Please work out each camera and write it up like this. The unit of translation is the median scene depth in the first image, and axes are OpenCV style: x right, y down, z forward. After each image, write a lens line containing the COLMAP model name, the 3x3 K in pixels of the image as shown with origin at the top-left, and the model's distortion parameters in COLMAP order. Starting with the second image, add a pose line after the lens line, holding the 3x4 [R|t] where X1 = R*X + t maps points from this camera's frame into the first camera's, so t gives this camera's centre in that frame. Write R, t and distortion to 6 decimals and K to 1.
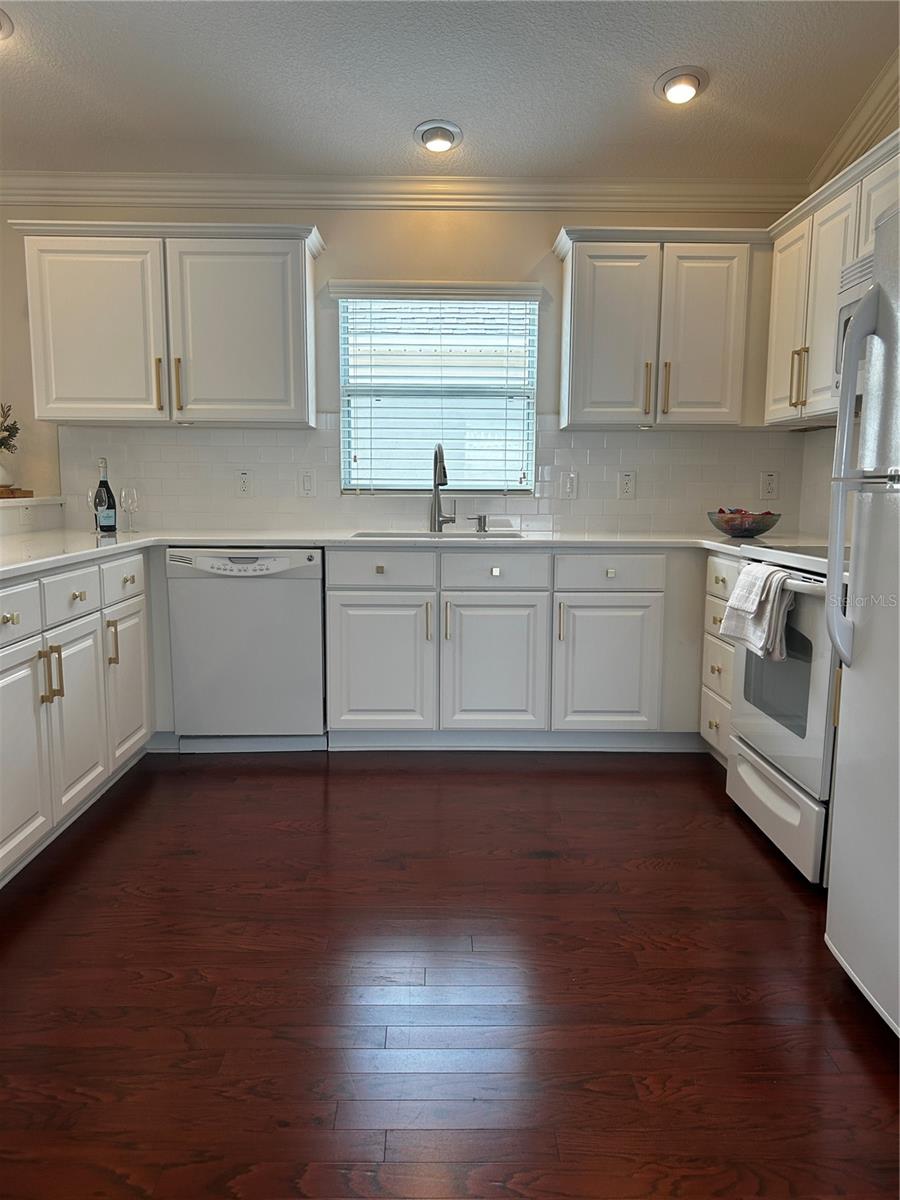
lens RADIAL K [[918.4, 0, 450.0], [0, 918.4, 600.0], [0, 0, 1]] dist [0.100128, -0.120355]
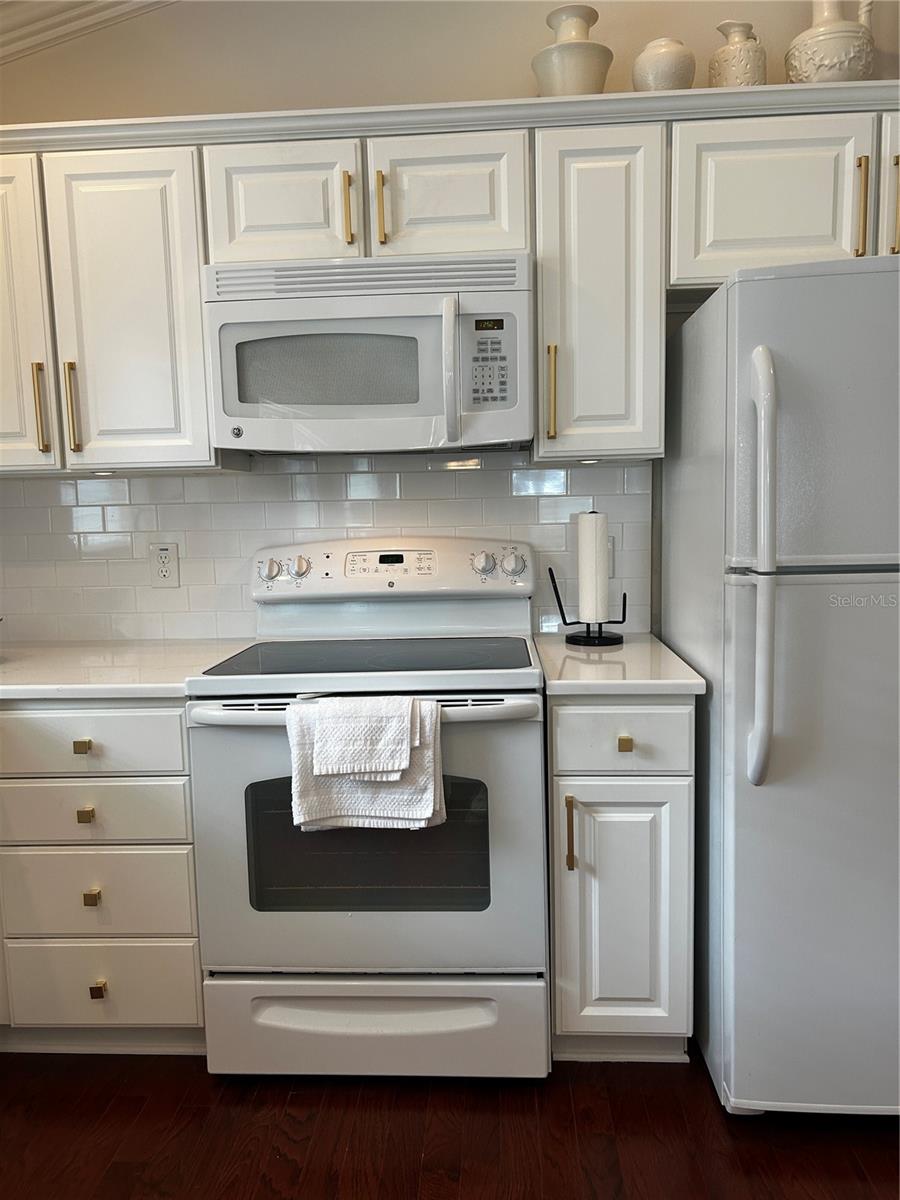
lens RADIAL K [[890.2, 0, 448.7], [0, 890.2, 605.1], [0, 0, 1]] dist [0.079490, -0.105187]
pose [[0.071495, -0.119221, 0.990290, -0.215336], [0.150403, 0.982767, 0.107457, -0.121006], [-0.986036, 0.141260, 0.088194, 0.643395]]
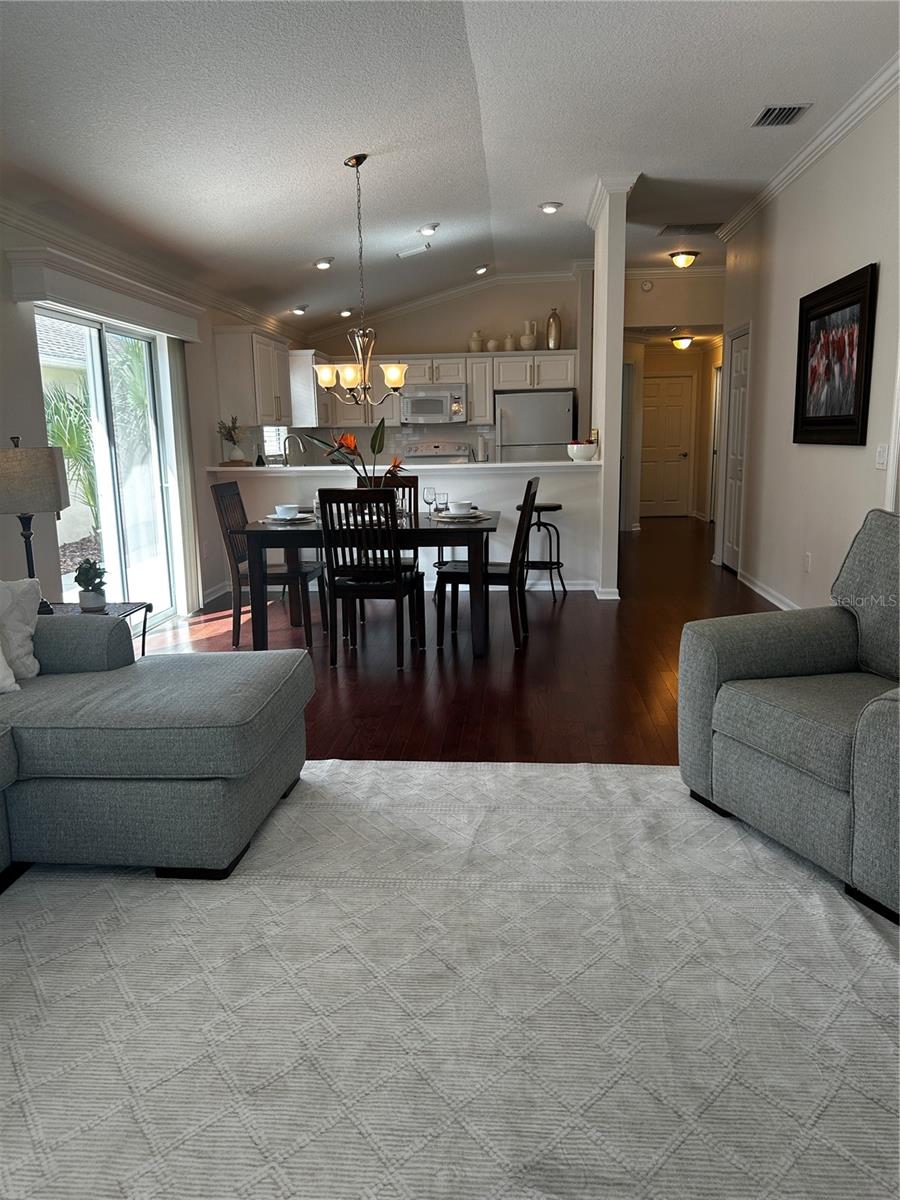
lens RADIAL K [[918.4, 0, 450.0], [0, 918.4, 600.0], [0, 0, 1]] dist [0.100128, -0.120355]
pose [[0.090335, -0.184545, 0.978664, -2.471559], [0.143792, 0.974802, 0.170544, -0.110362], [-0.985476, 0.125318, 0.114595, 0.425196]]
